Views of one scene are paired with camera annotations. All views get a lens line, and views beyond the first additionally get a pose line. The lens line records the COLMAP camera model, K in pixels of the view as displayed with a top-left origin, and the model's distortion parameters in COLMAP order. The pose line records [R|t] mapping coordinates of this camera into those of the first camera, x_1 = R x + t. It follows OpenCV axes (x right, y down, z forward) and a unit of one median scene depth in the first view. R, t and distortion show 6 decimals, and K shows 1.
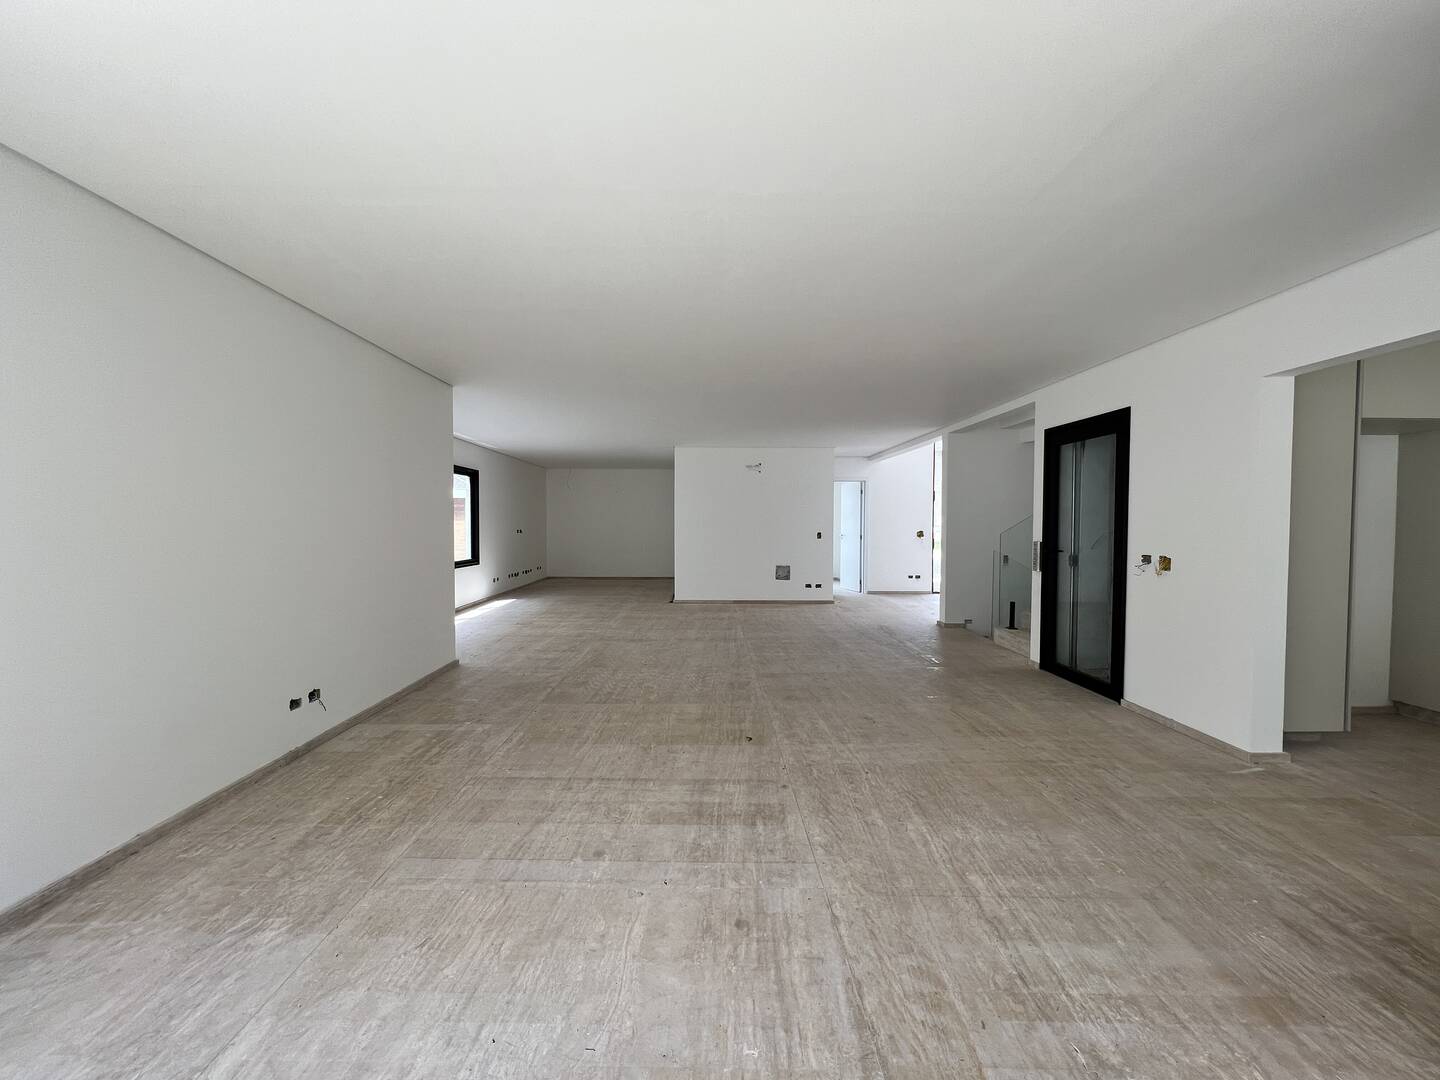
lens RADIAL K [[594.7, 0, 720.0], [0, 594.7, 540.0], [0, 0, 1]] dist [0.000036, 0.000193]
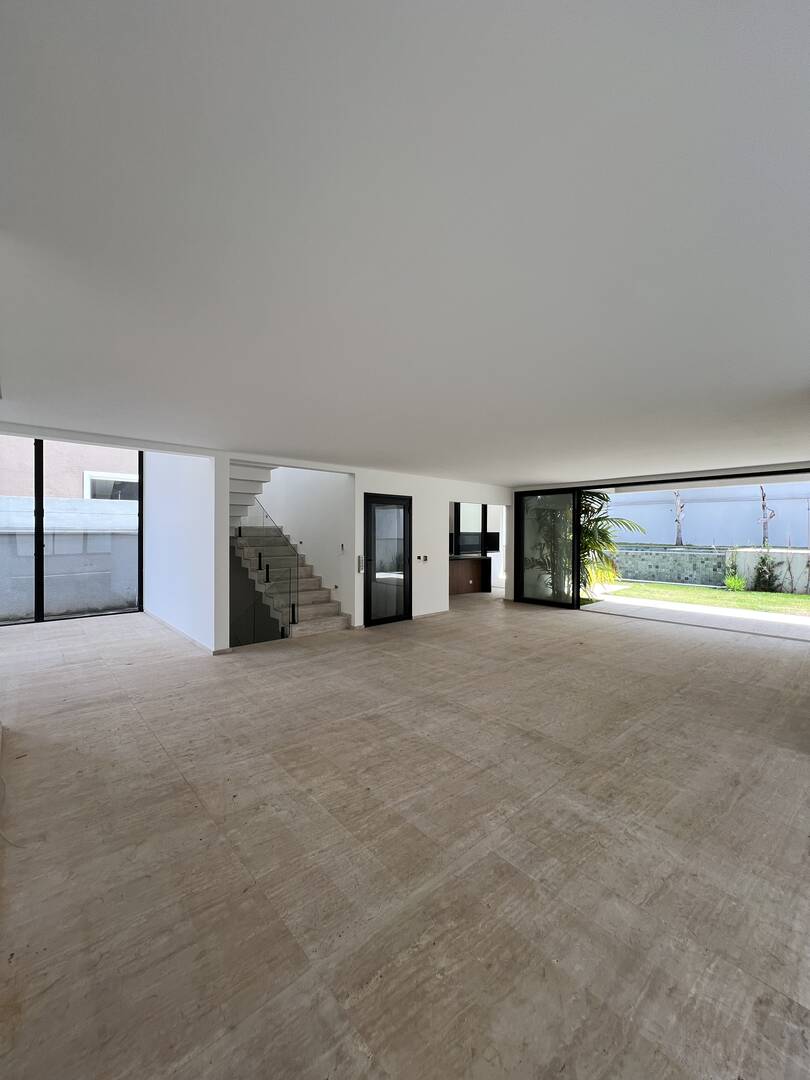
lens RADIAL K [[432.9, 0, 405.0], [0, 432.9, 540.0], [0, 0, 1]] dist [-0.000339, 0.000583]
pose [[-0.660423, -0.012620, 0.750788, -0.588534], [0.019254, 0.999245, 0.033733, -0.098097], [-0.750647, 0.036734, -0.659681, 2.046847]]
